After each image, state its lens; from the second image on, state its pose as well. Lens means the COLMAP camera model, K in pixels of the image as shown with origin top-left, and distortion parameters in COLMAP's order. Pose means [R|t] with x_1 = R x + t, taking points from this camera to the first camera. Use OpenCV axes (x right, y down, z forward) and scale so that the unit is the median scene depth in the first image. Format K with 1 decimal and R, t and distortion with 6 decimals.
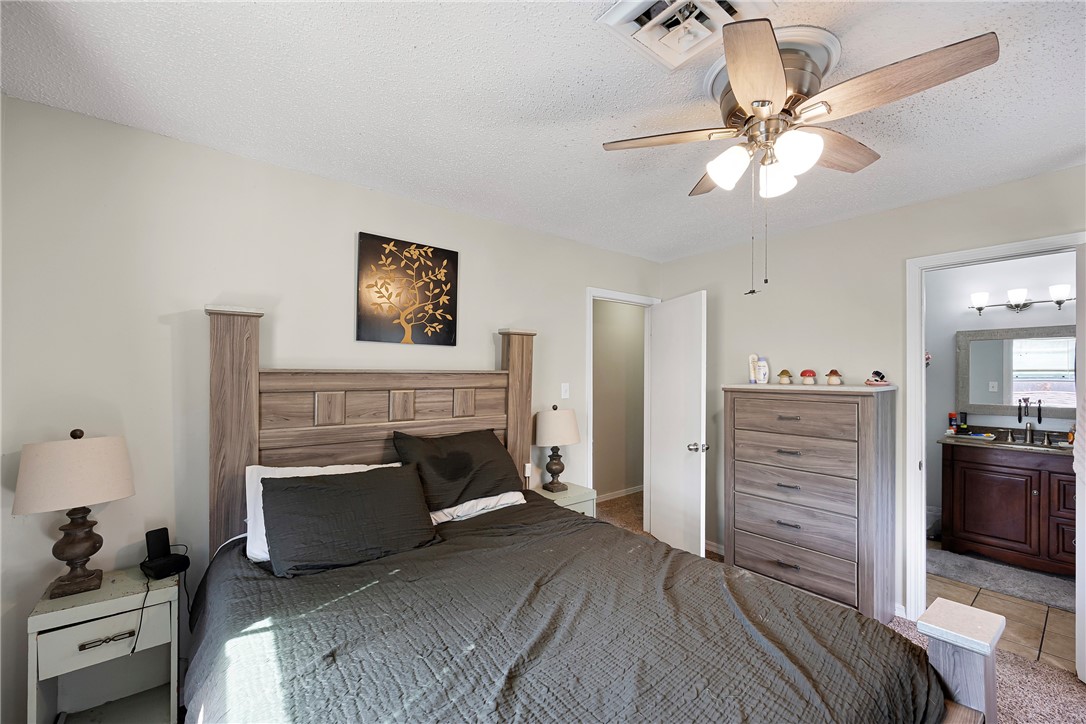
lens RADIAL K [[445.1, 0, 546.7], [0, 445.1, 375.1], [0, 0, 1]] dist [-0.001174, 0.000018]
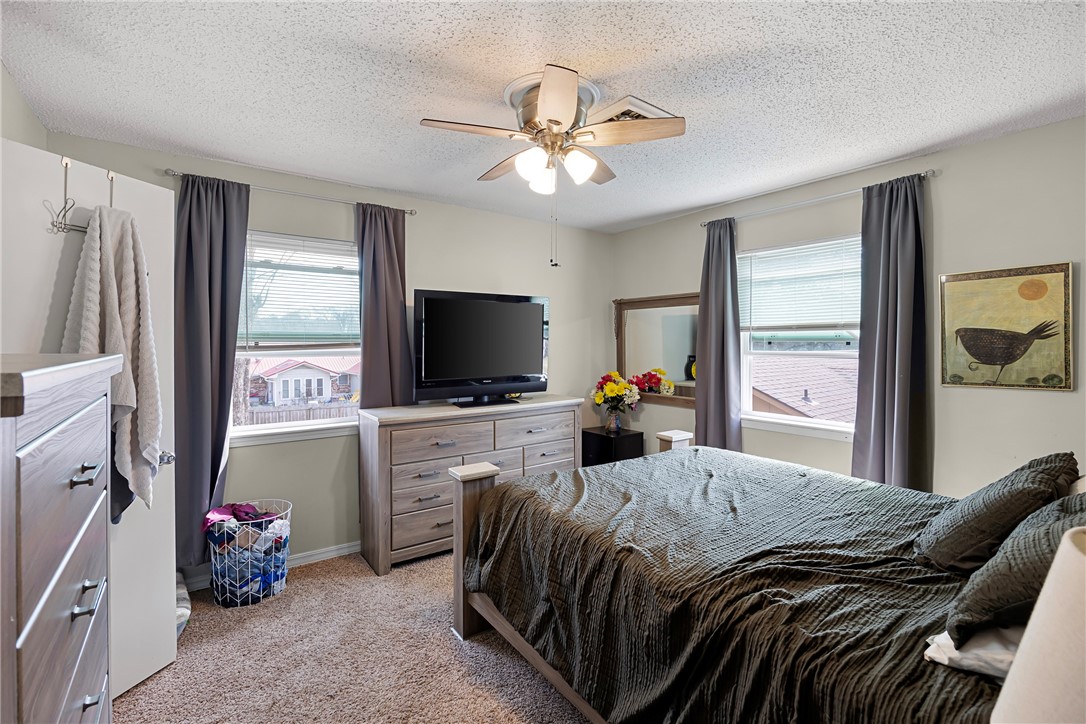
lens RADIAL K [[482.4, 0, 542.7], [0, 482.4, 348.6], [0, 0, 1]] dist [-0.001521, -0.000340]
pose [[-0.999218, -0.006207, 0.039054, 0.267790], [-0.005459, 0.999800, 0.019246, 0.007285], [-0.039166, 0.019018, -0.999052, 1.376729]]
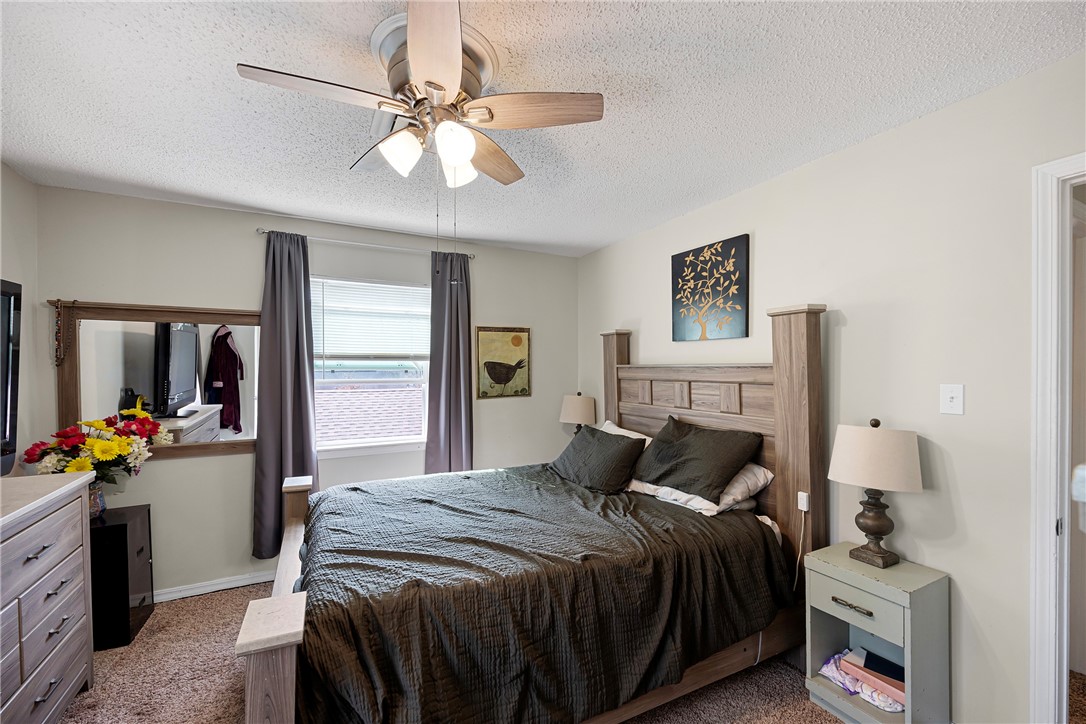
lens RADIAL K [[445.1, 0, 546.7], [0, 445.1, 375.1], [0, 0, 1]] dist [-0.001174, 0.000018]
pose [[-0.189067, 0.009940, -0.981914, 0.820293], [-0.006785, 0.999912, 0.011429, 0.005490], [0.981941, 0.008823, -0.188983, 0.818528]]
